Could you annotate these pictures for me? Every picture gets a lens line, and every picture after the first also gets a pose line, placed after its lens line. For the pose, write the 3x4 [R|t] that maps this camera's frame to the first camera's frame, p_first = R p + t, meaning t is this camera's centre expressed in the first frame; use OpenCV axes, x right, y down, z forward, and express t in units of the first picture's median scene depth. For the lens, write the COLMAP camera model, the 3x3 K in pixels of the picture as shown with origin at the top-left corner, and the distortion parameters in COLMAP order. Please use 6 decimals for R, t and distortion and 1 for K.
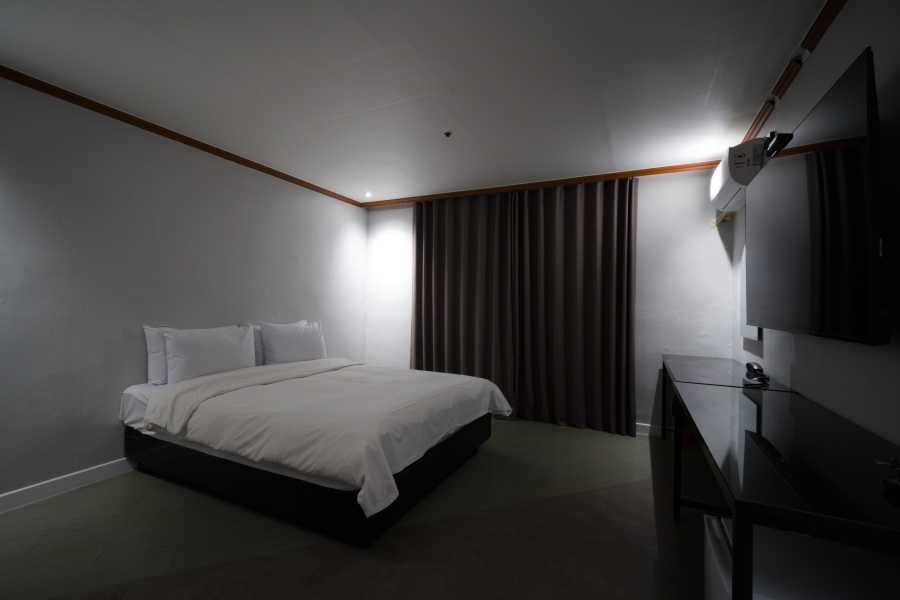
lens RADIAL K [[395.0, 0, 450.0], [0, 395.0, 300.0], [0, 0, 1]] dist [0.000293, 0.000030]
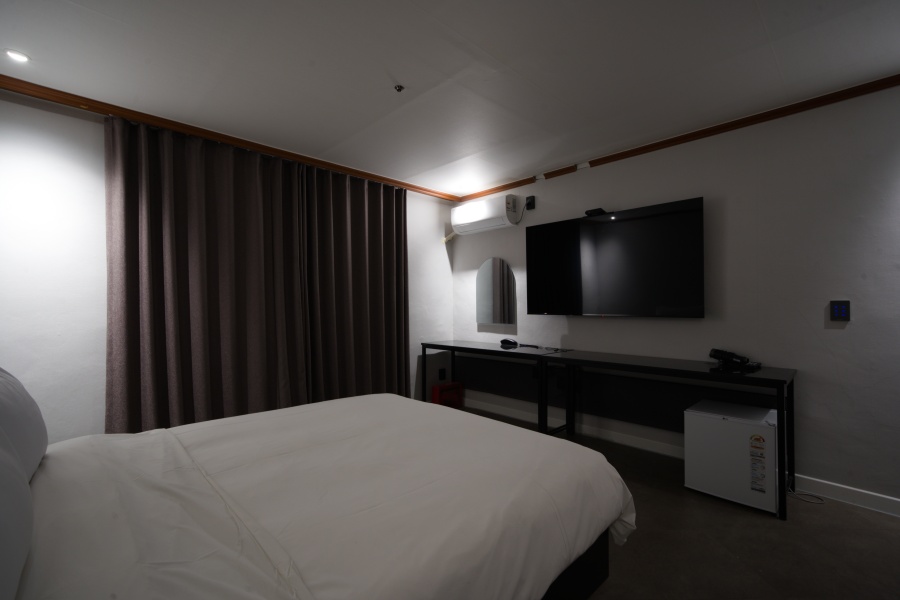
lens RADIAL K [[395.0, 0, 450.0], [0, 395.0, 300.0], [0, 0, 1]] dist [0.000293, 0.000030]
pose [[0.339453, -0.012799, 0.940536, -0.560811], [-0.004204, 0.999877, 0.015124, -0.012940], [-0.940614, -0.009088, 0.339357, 0.500982]]
